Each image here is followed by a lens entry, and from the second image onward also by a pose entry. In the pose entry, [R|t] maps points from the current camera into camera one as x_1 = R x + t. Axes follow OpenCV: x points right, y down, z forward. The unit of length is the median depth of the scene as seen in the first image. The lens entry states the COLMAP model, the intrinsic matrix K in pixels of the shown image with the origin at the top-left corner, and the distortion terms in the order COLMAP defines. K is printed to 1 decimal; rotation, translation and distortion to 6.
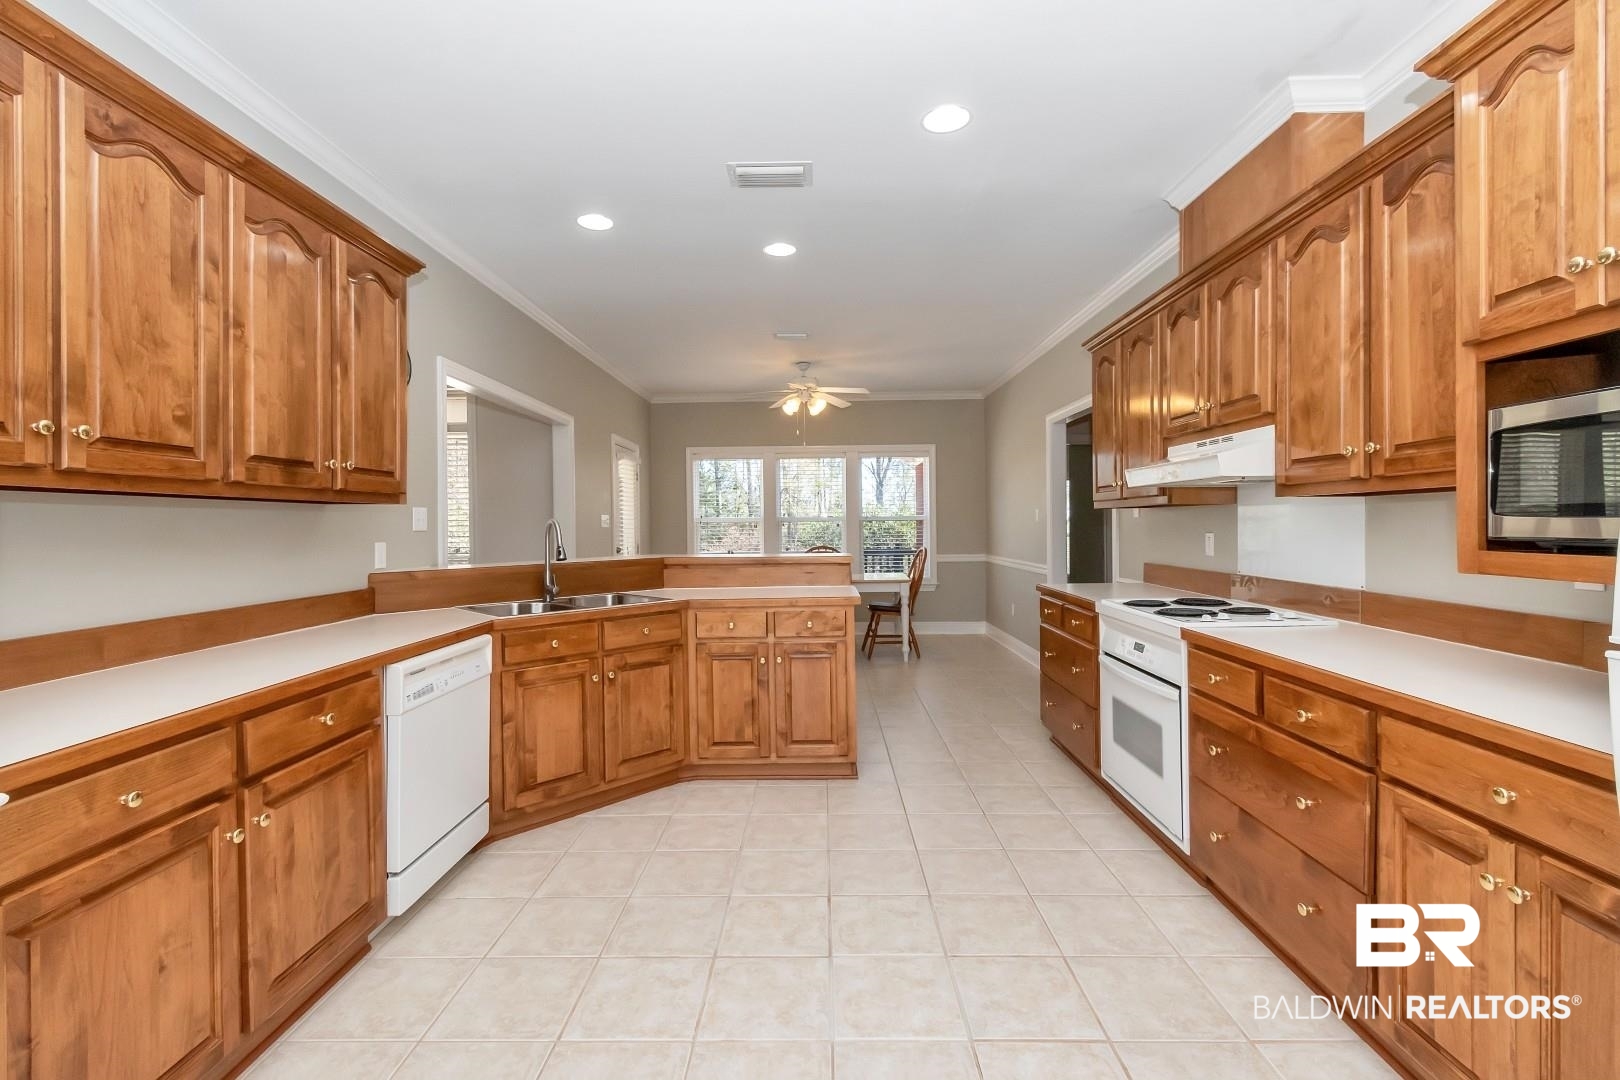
lens RADIAL K [[715.1, 0, 814.0], [0, 715.1, 536.4], [0, 0, 1]] dist [0.001562, -0.000290]
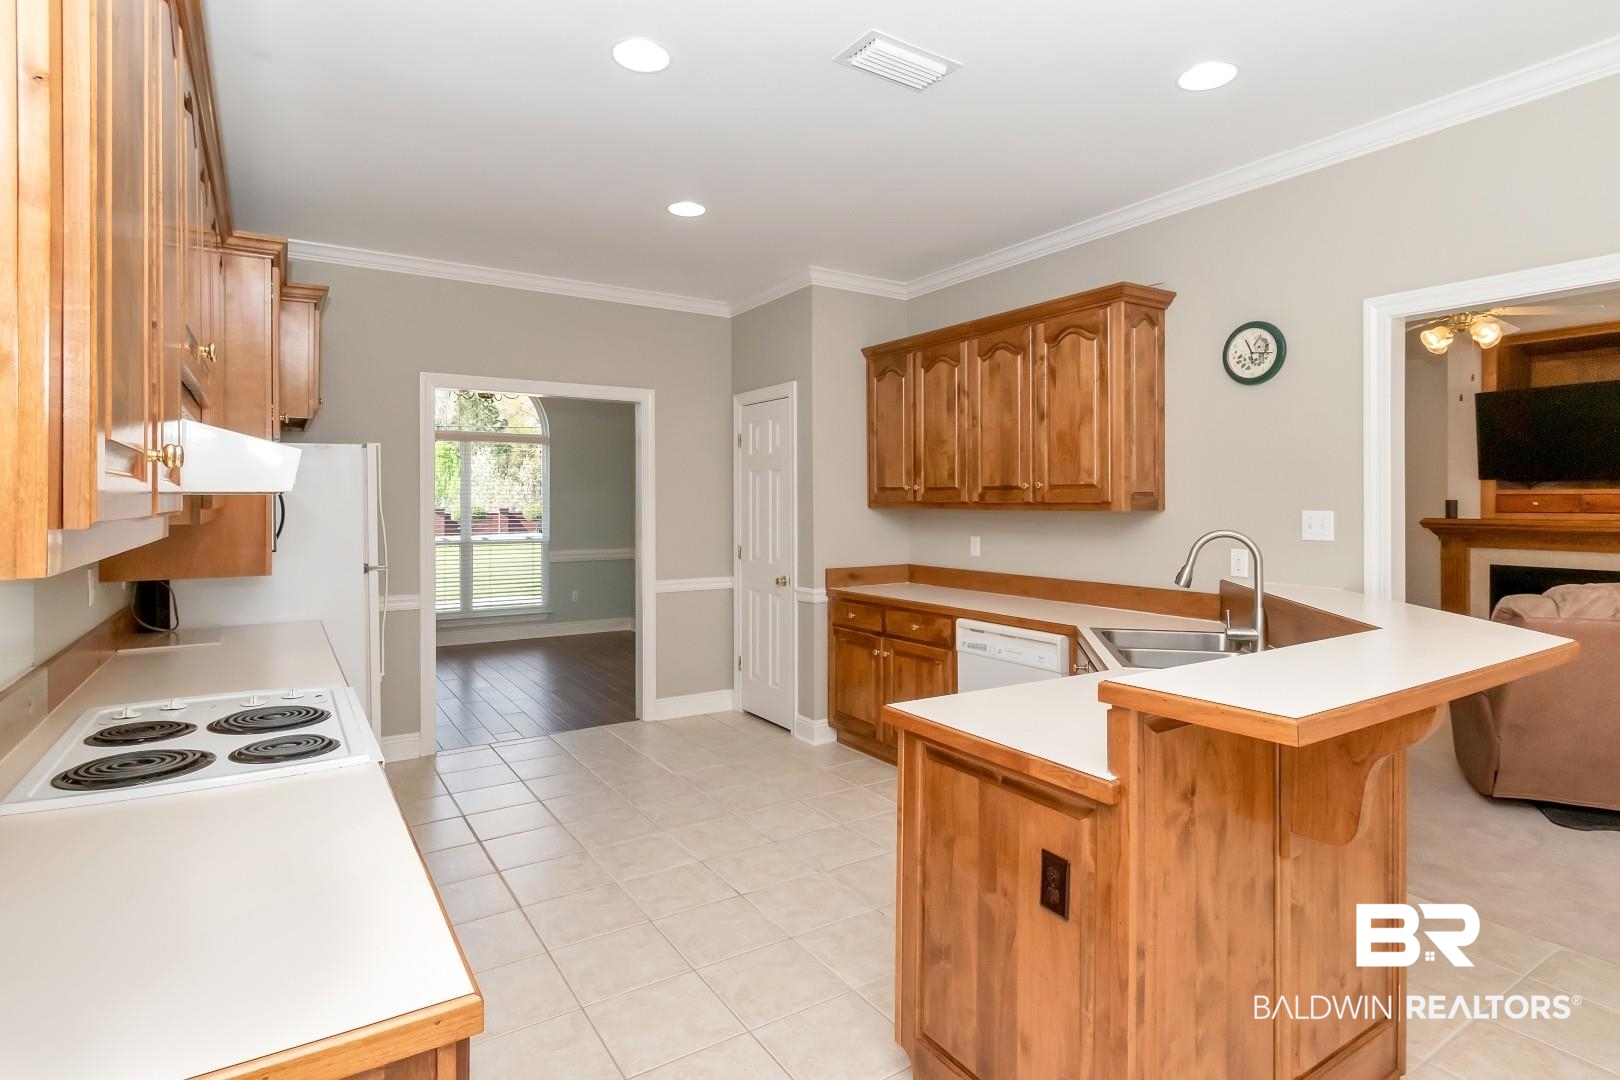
lens RADIAL K [[830.5, 0, 809.0], [0, 830.5, 533.0], [0, 0, 1]] dist [-0.000646, -0.000213]
pose [[-0.834014, 0.029573, -0.550950, 0.589921], [-0.001834, 0.998408, 0.056368, -0.093139], [0.551740, 0.048022, -0.832633, 2.031637]]
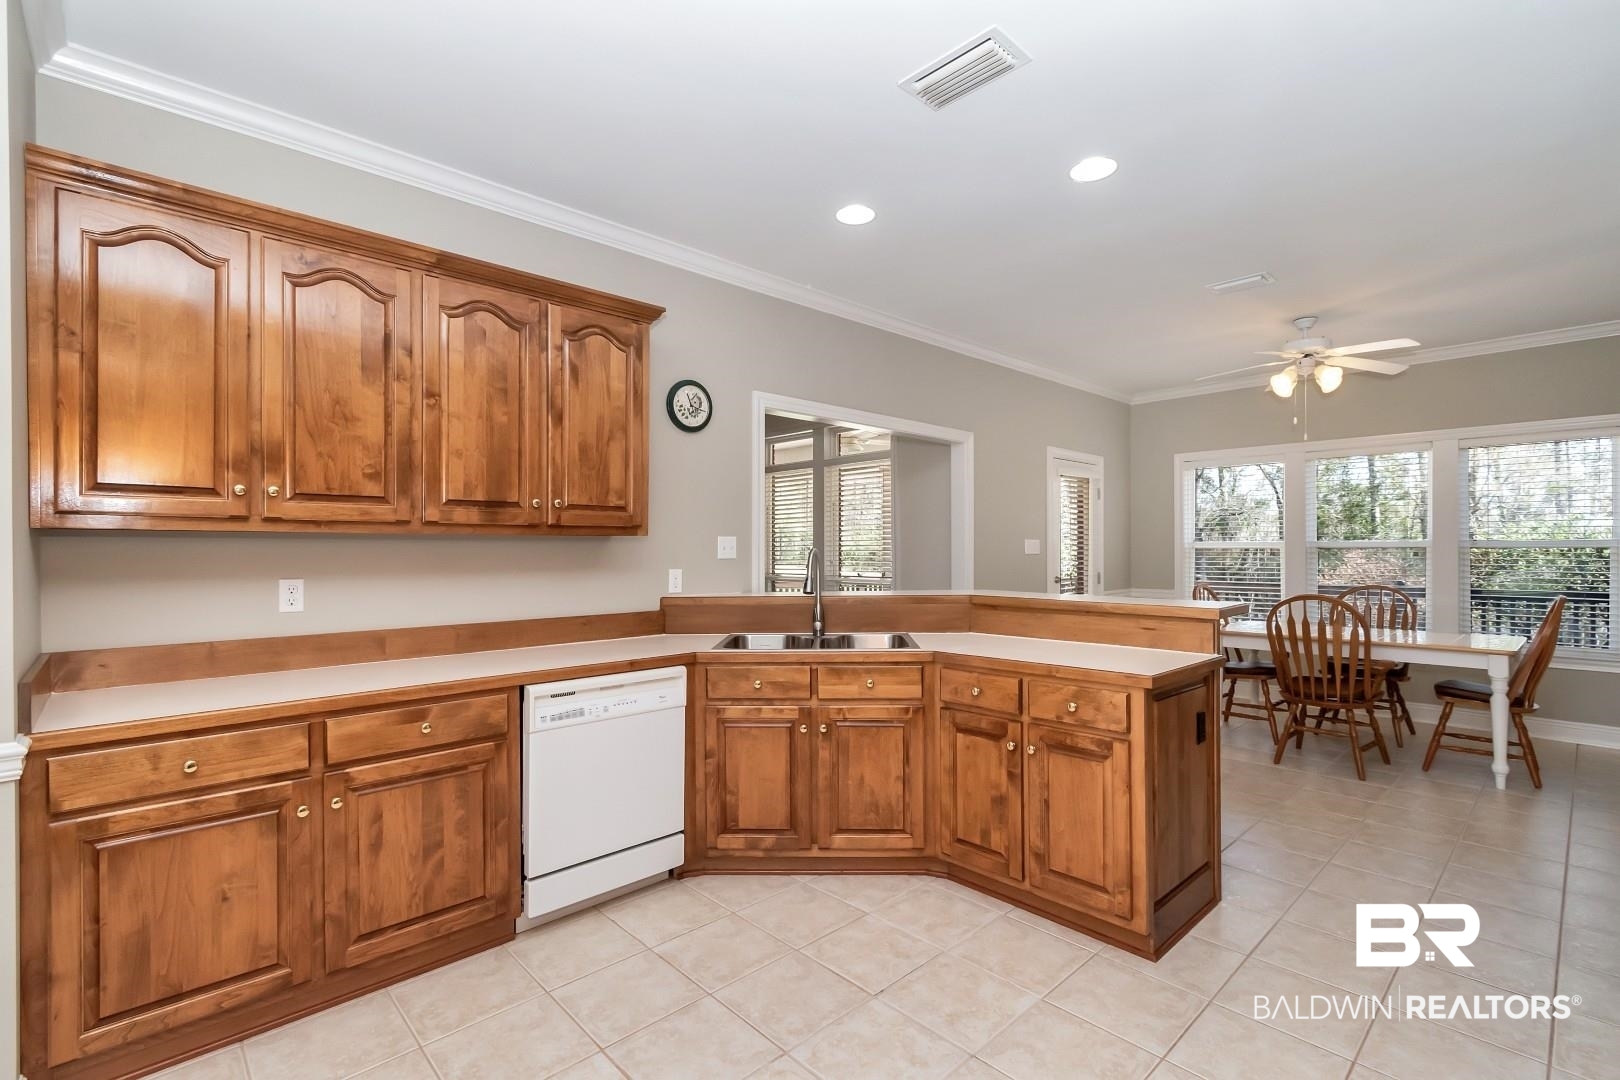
lens RADIAL K [[729.8, 0, 821.0], [0, 729.8, 557.5], [0, 0, 1]] dist [0.002635, -0.000456]
pose [[0.695973, 0.017591, -0.717852, 0.453519], [-0.016870, 0.999825, 0.008146, -0.028849], [0.717869, 0.006441, 0.696148, 0.480673]]
